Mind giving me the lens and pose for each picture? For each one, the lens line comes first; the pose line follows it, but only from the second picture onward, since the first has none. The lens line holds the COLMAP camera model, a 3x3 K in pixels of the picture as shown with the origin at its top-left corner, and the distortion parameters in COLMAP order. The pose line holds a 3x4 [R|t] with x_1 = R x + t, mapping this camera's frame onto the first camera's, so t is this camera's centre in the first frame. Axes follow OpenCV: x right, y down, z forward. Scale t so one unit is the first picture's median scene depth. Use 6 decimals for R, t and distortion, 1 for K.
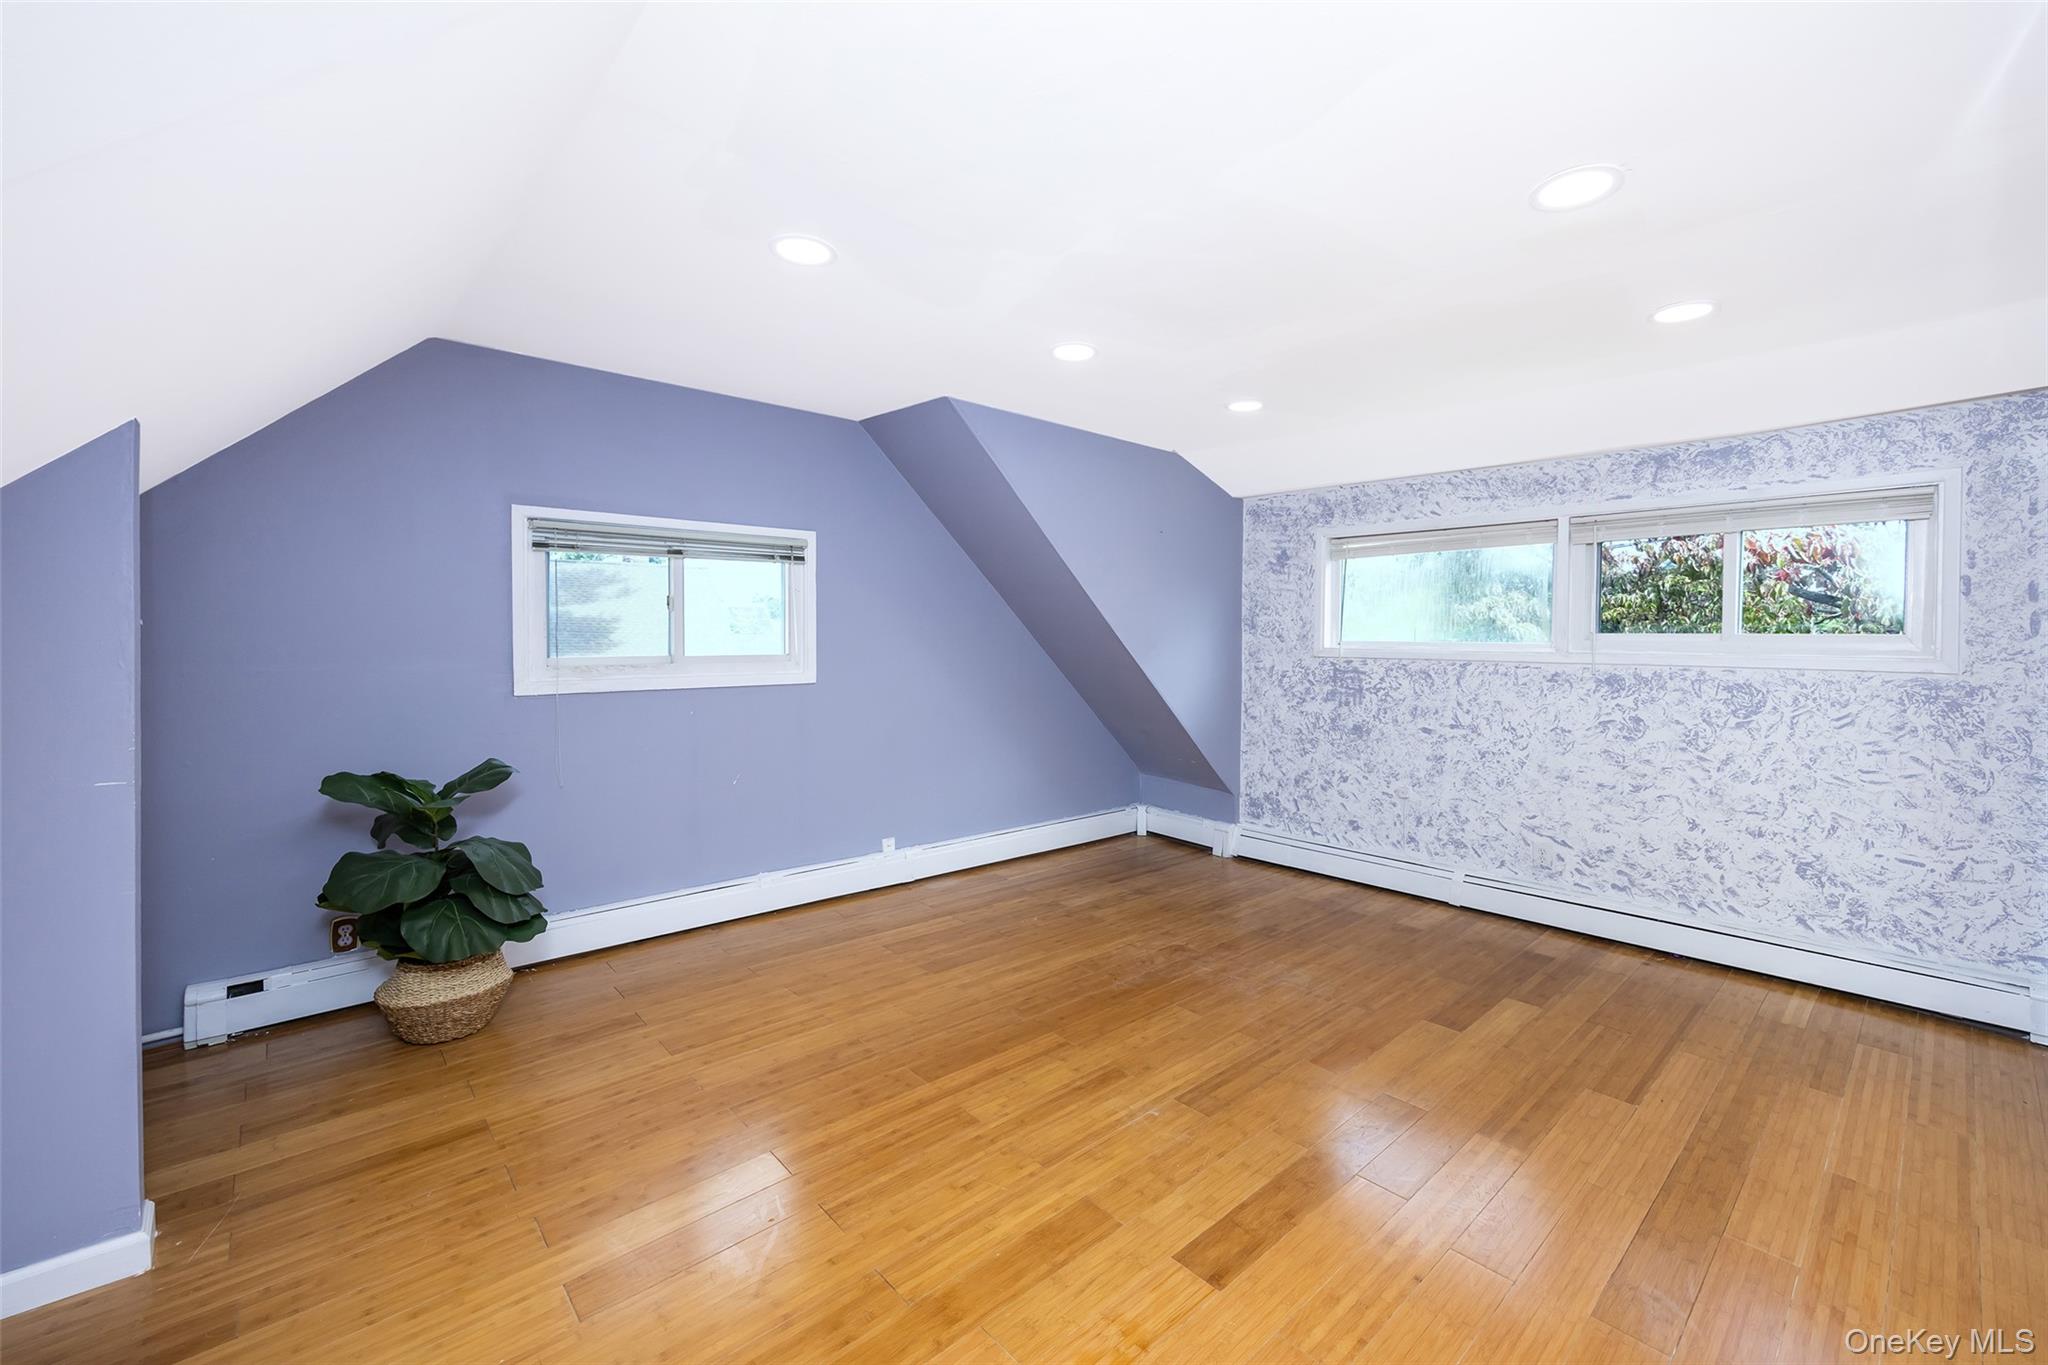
lens RADIAL K [[853.6, 0, 1016.4], [0, 853.6, 690.7], [0, 0, 1]] dist [0.001979, -0.000013]
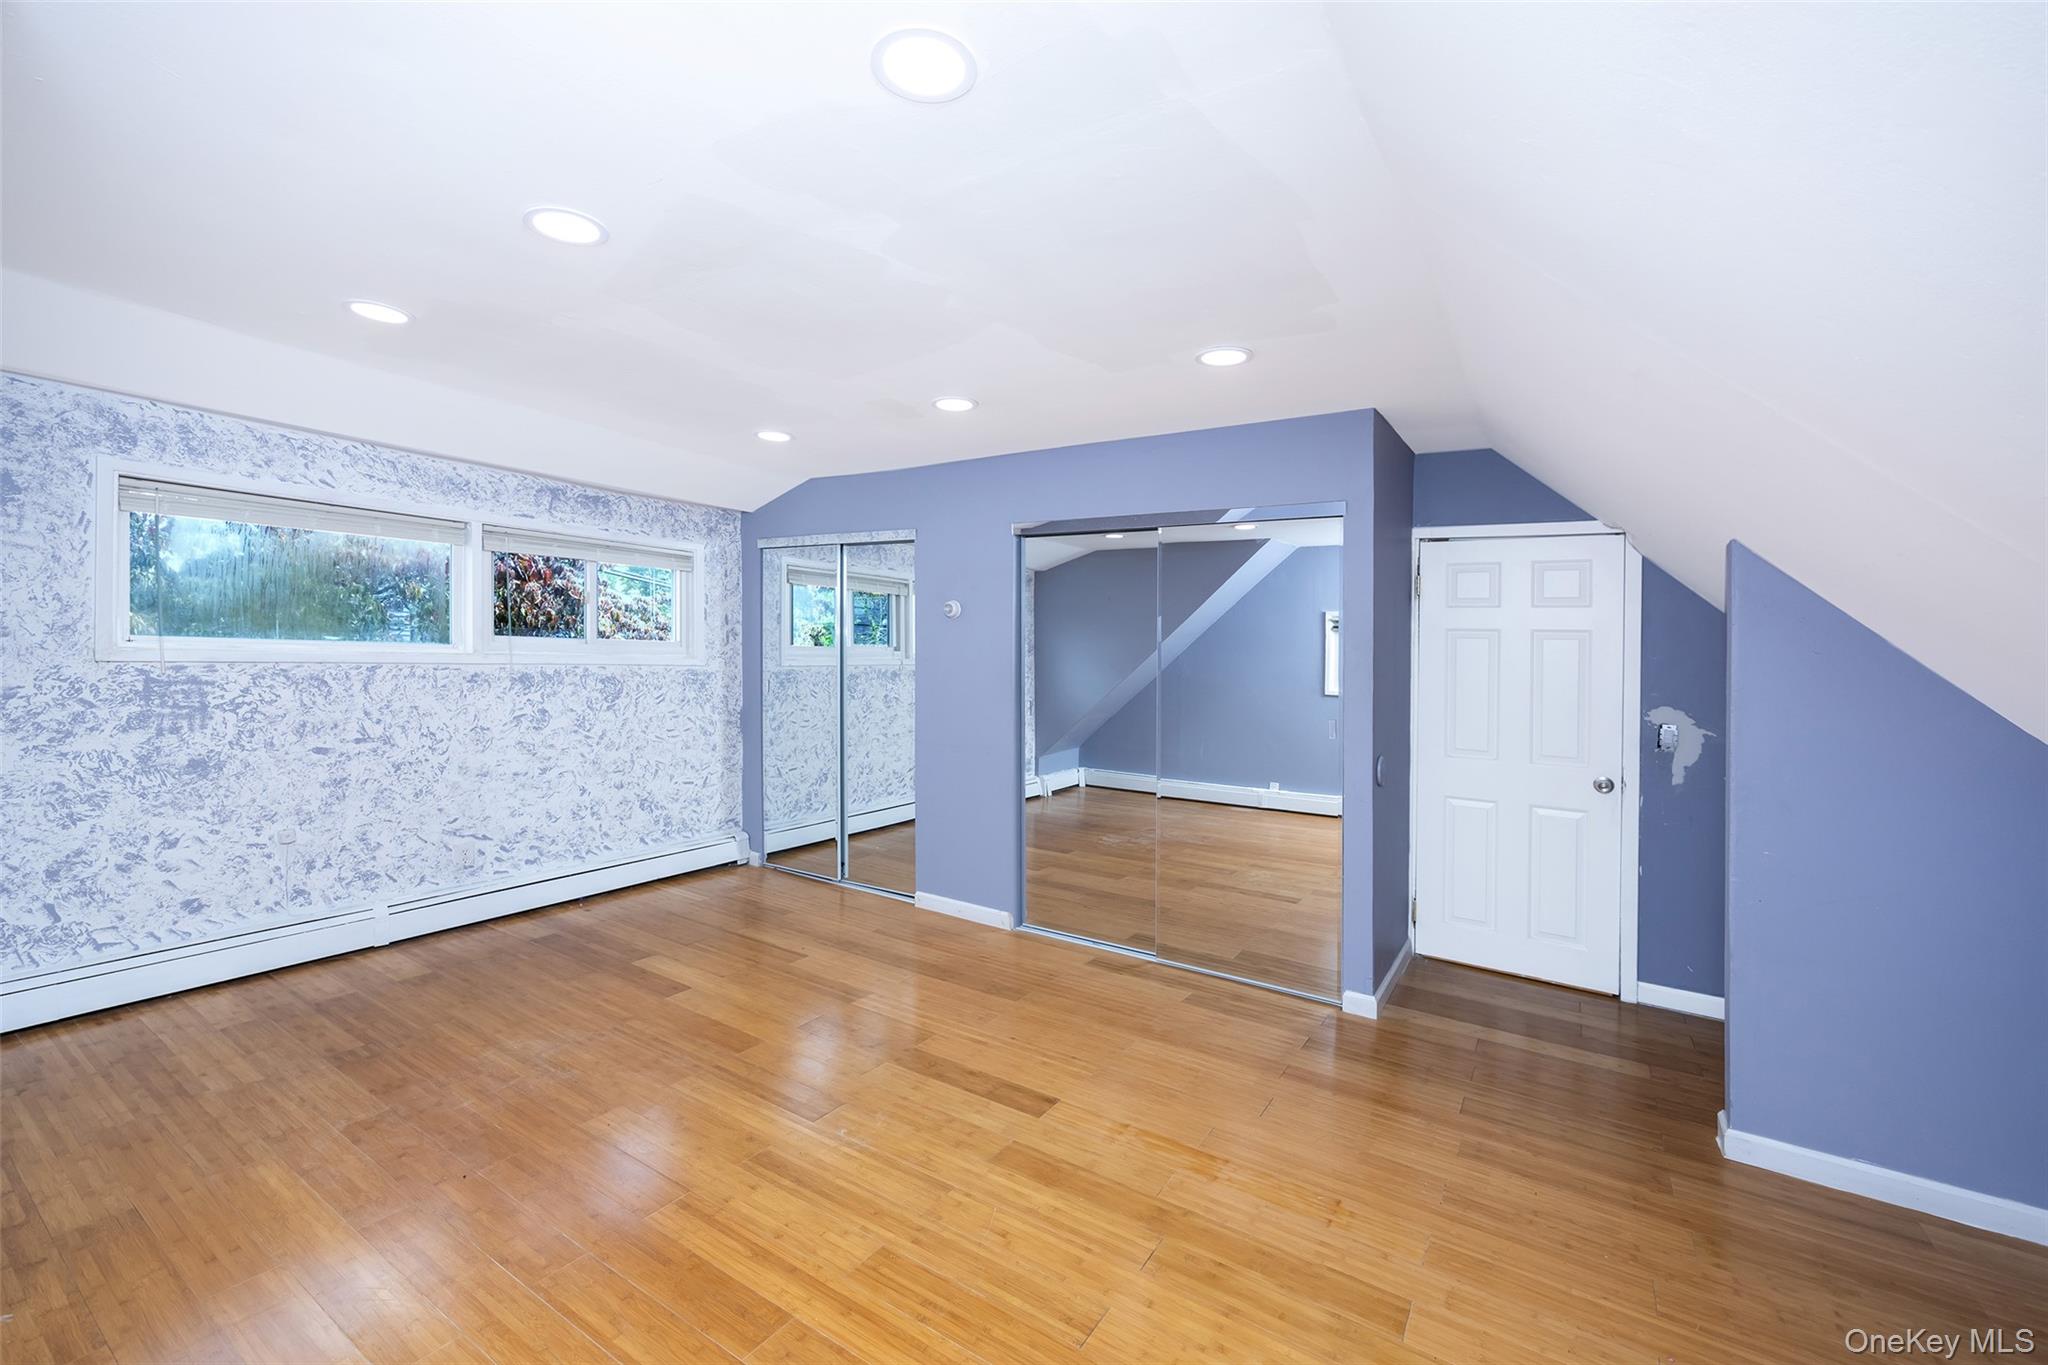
lens RADIAL K [[832.2, 0, 1021.2], [0, 832.2, 658.7], [0, 0, 1]] dist [-0.001597, -0.000073]
pose [[-0.265597, -0.021601, 0.963842, -0.502208], [0.028715, 0.999128, 0.030304, -0.050061], [-0.963656, 0.035726, -0.264746, 0.635393]]
